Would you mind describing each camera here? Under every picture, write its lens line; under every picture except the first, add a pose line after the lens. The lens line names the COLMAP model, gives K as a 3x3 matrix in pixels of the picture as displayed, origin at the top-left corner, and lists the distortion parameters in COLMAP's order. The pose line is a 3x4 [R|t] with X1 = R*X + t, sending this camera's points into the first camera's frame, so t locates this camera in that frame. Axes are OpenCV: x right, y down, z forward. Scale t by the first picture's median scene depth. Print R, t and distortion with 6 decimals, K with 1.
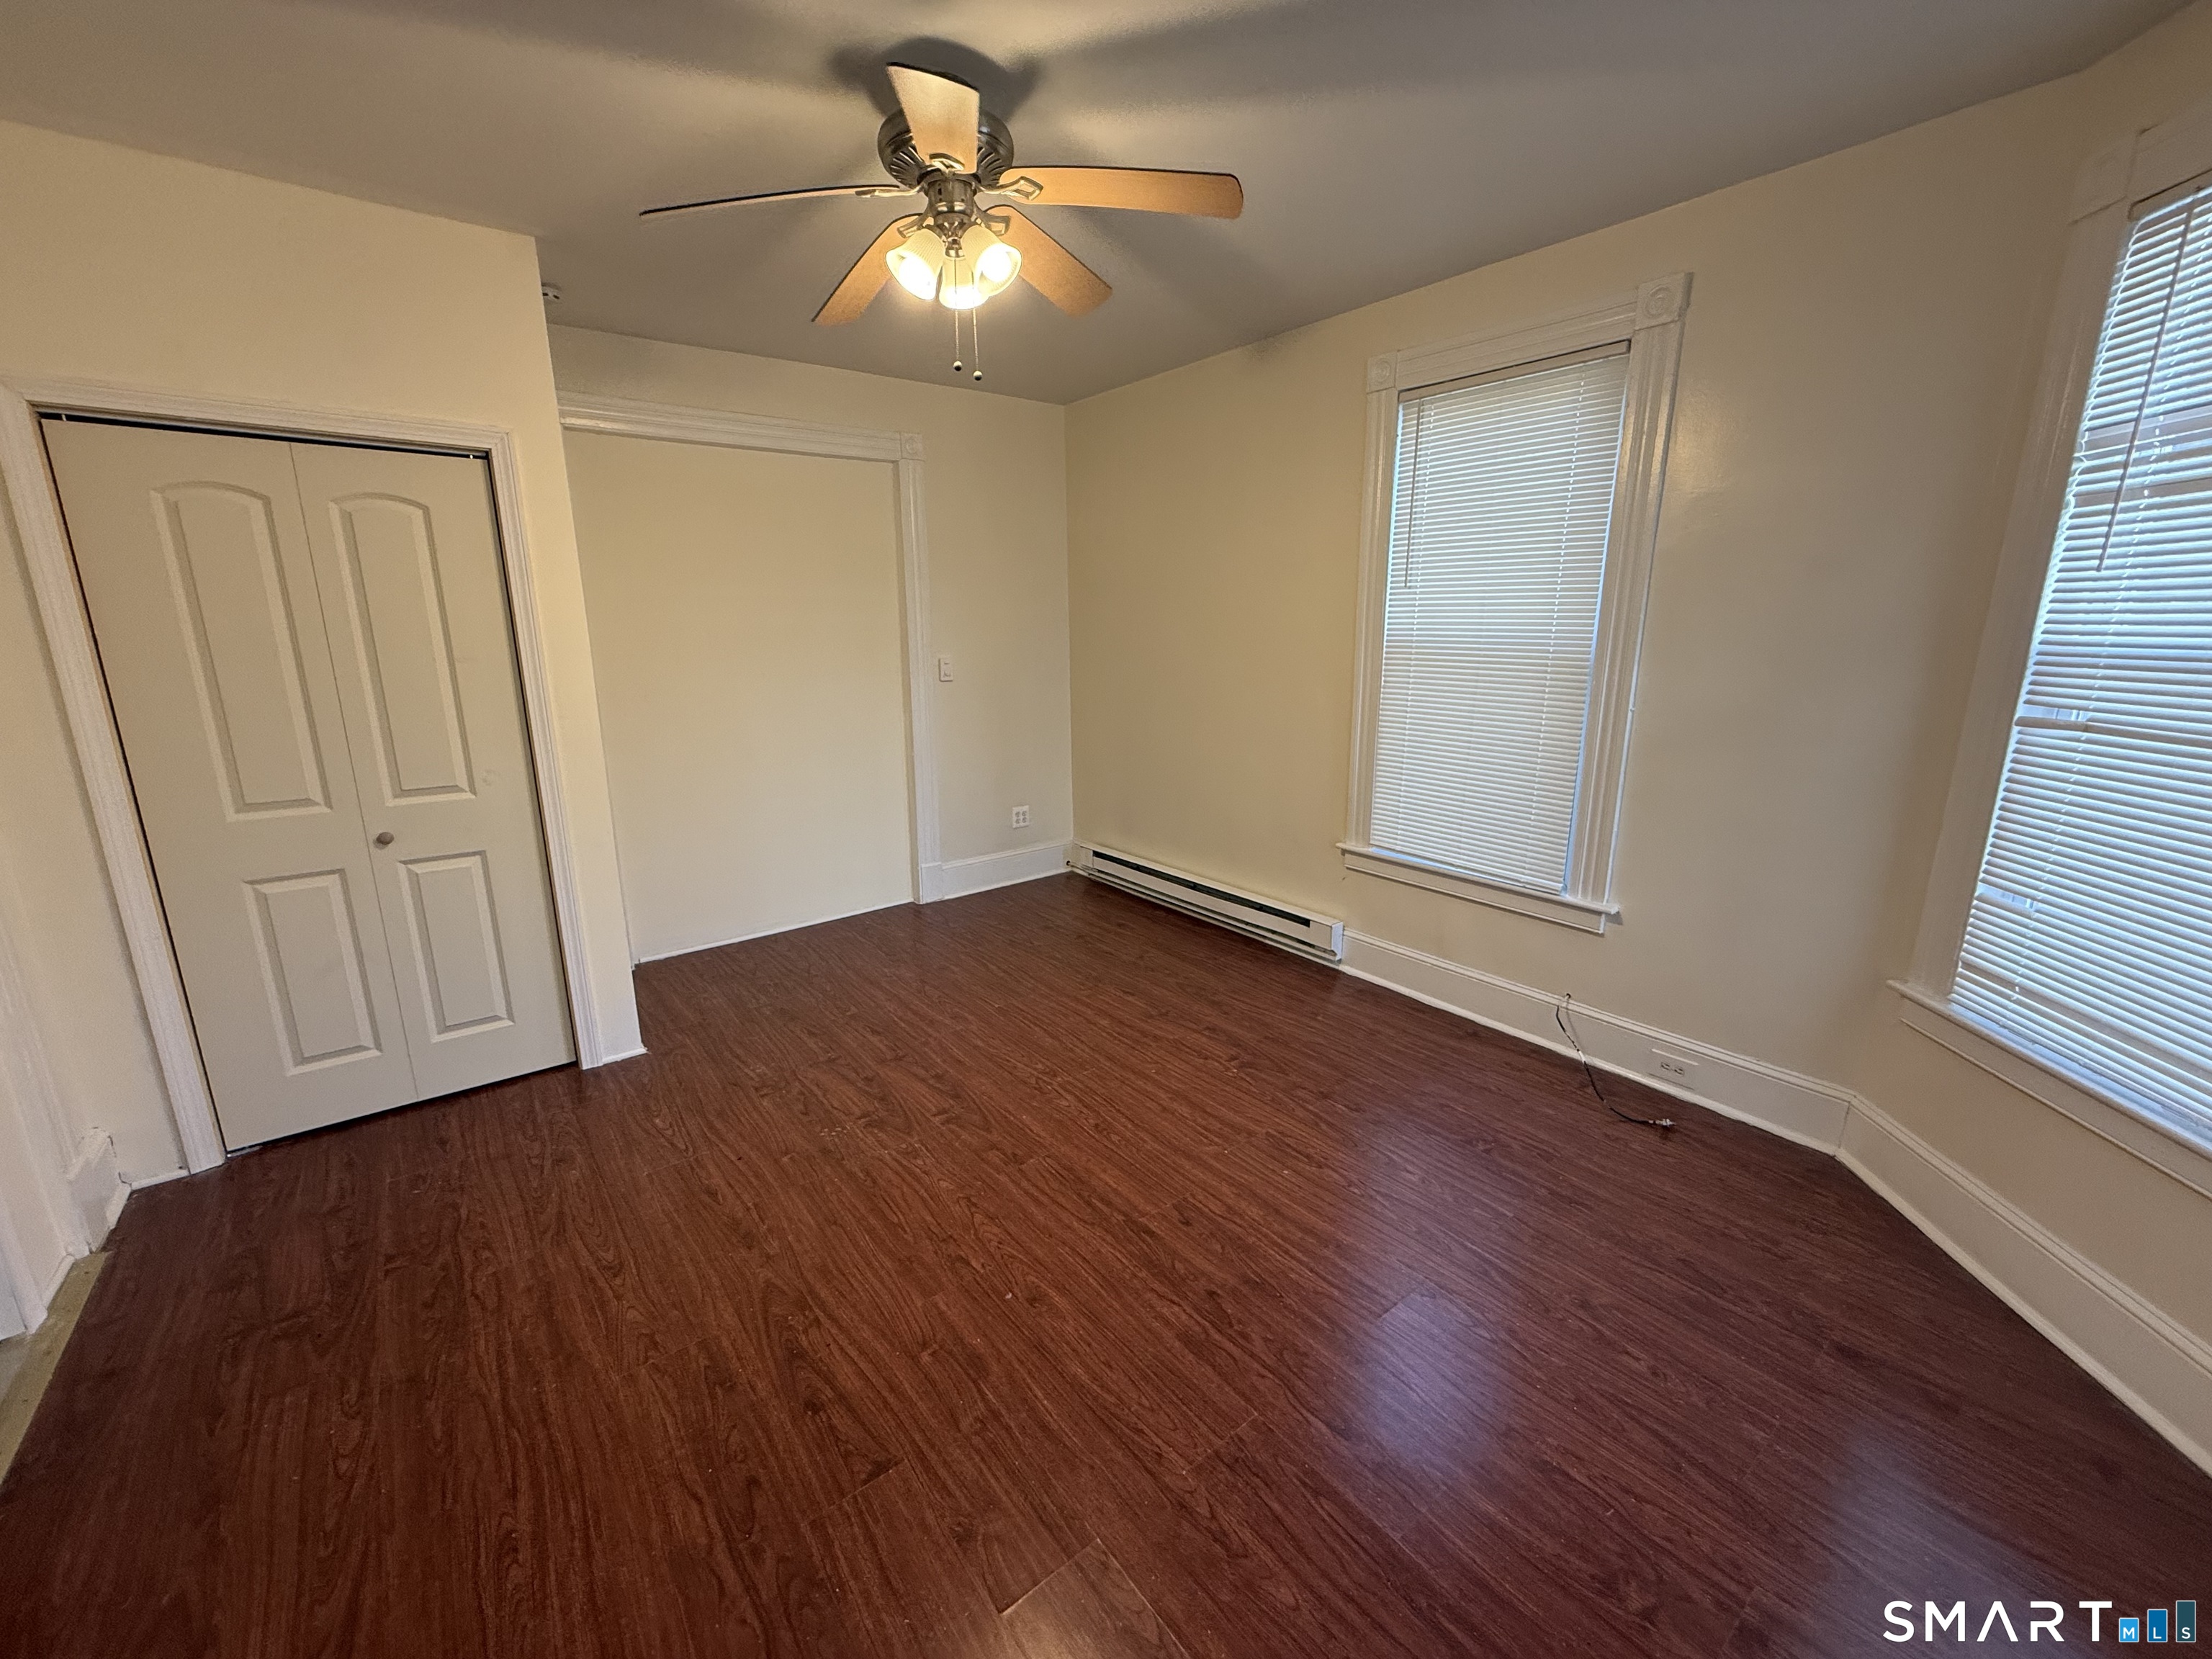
lens RADIAL K [[876.8, 0, 1111.5], [0, 876.8, 824.3], [0, 0, 1]] dist [-0.002090, 0.000006]
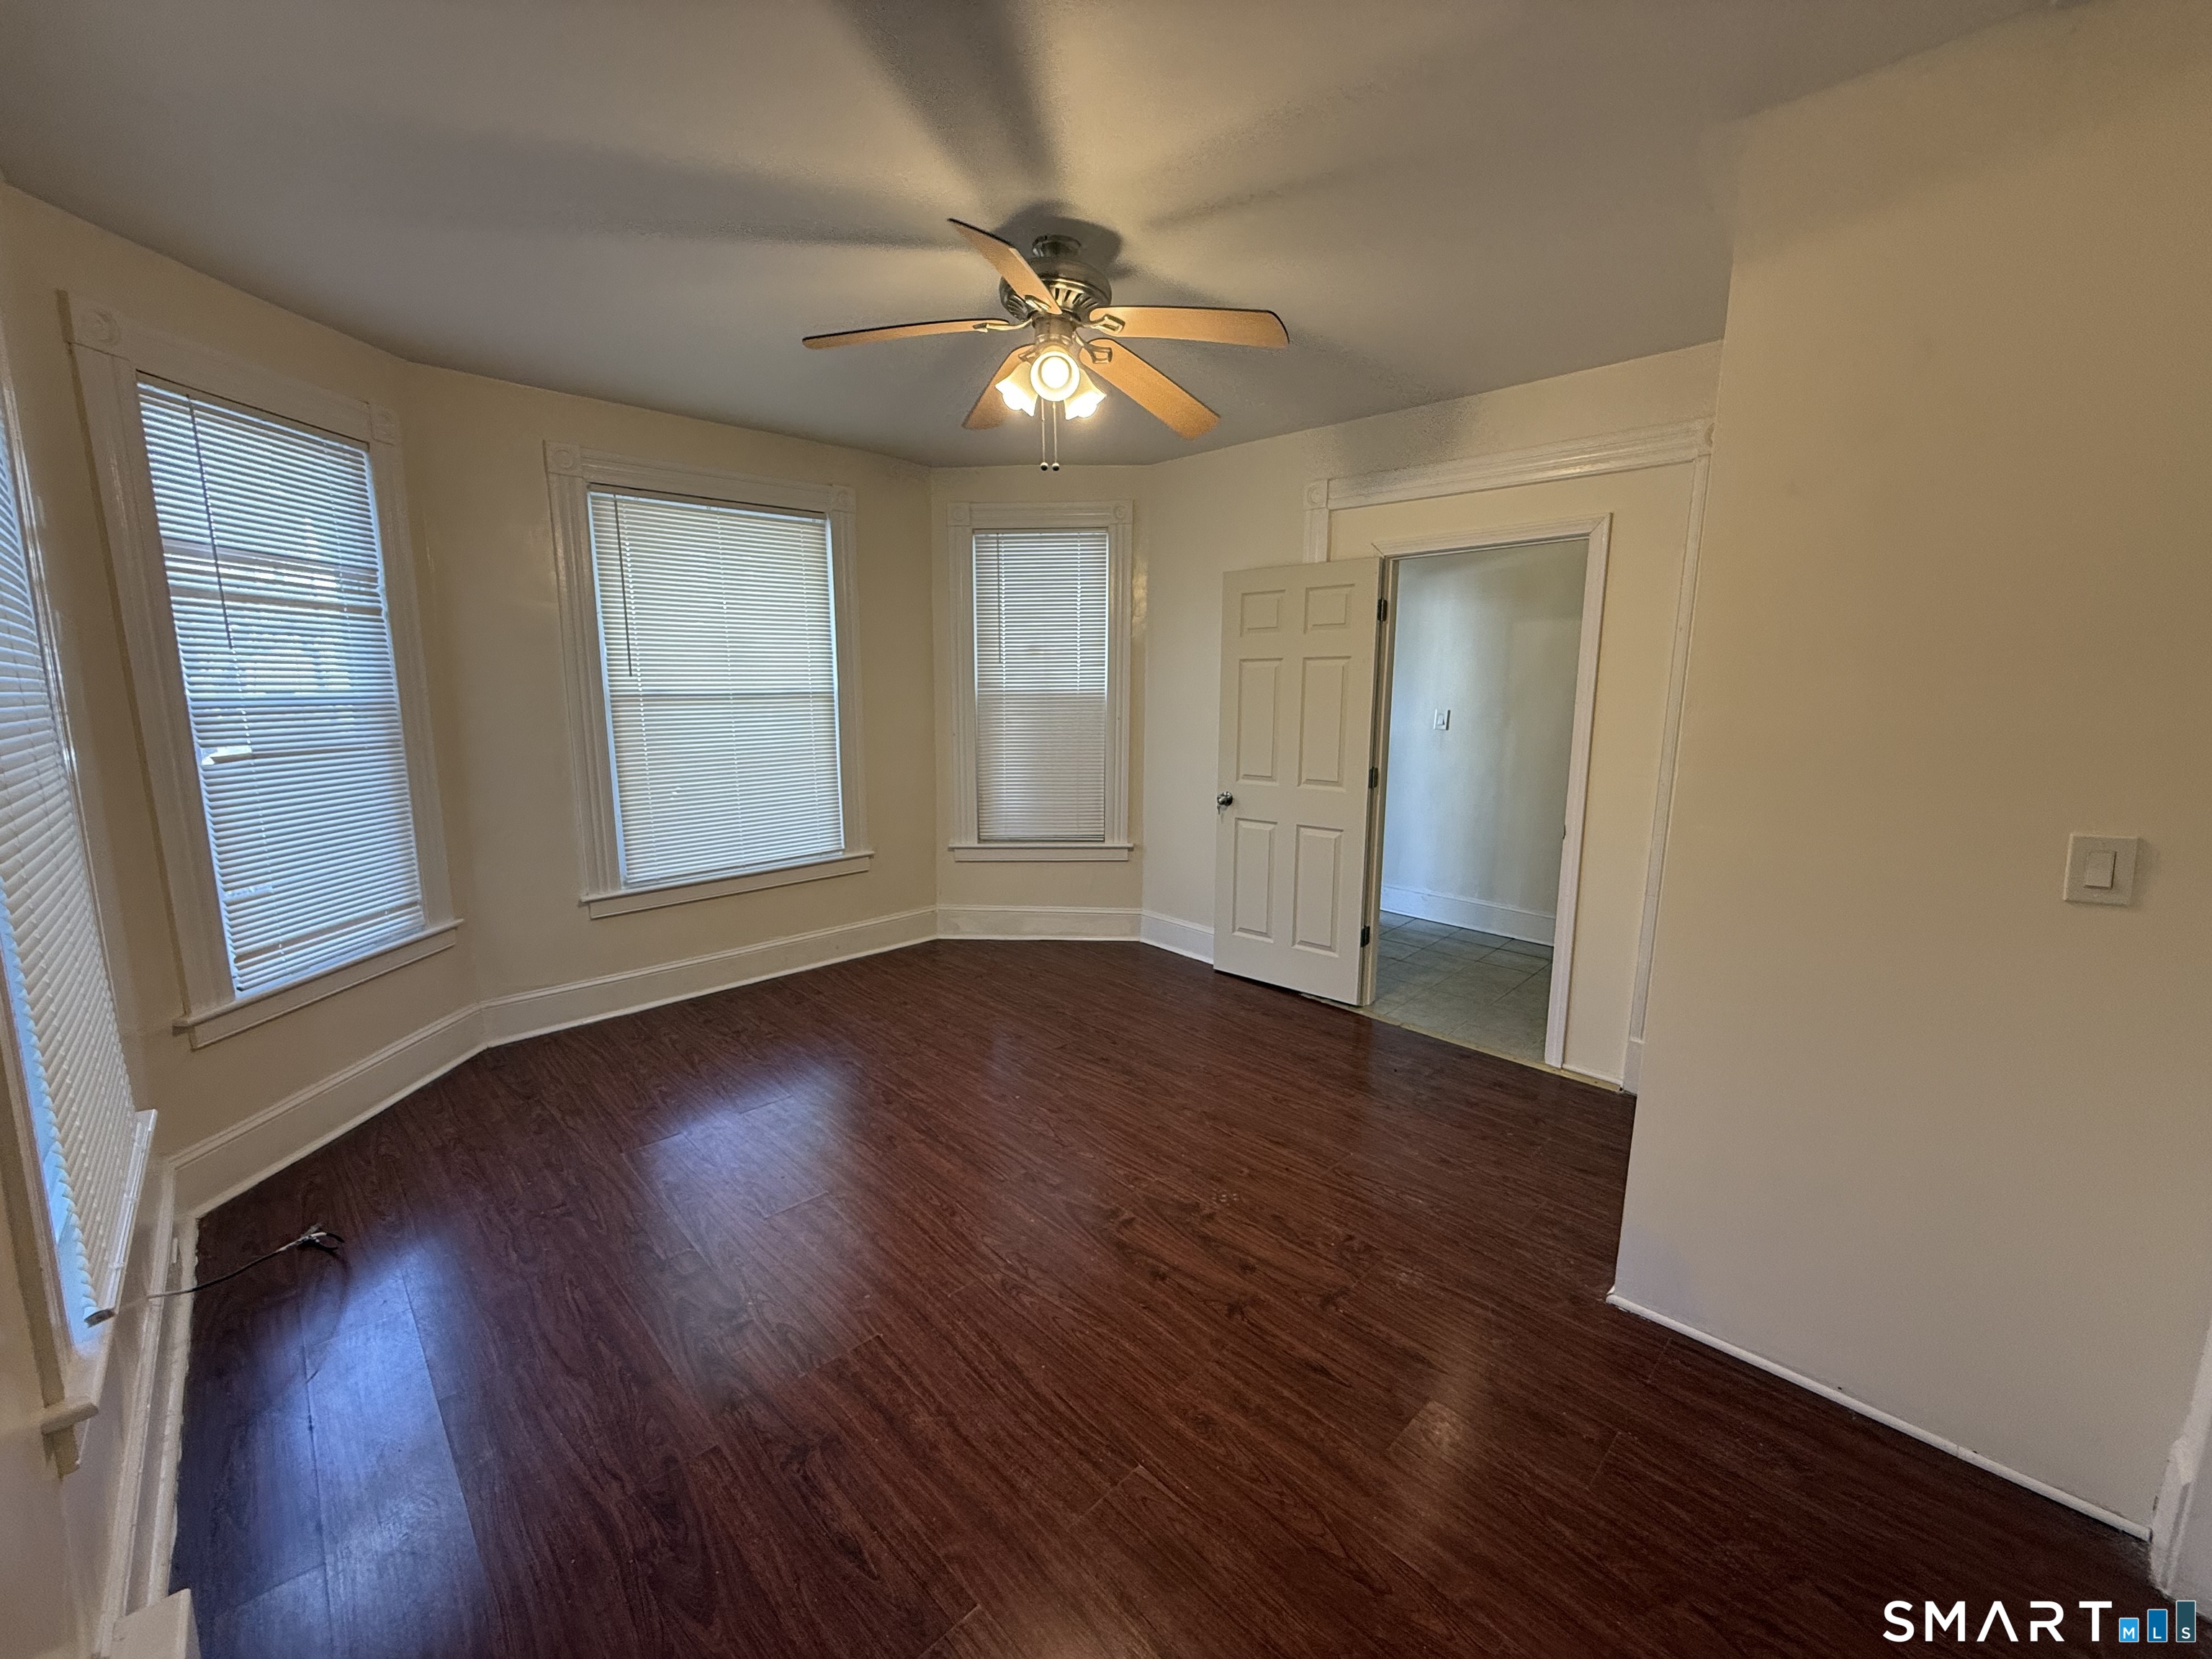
lens RADIAL K [[876.8, 0, 1103.2], [0, 876.8, 819.8], [0, 0, 1]] dist [-0.002090, 0.000006]
pose [[-0.994709, 0.015696, -0.101526, -0.108657], [-0.022939, 0.929371, 0.368433, -0.489162], [0.100138, 0.368813, -0.924094, 2.133361]]
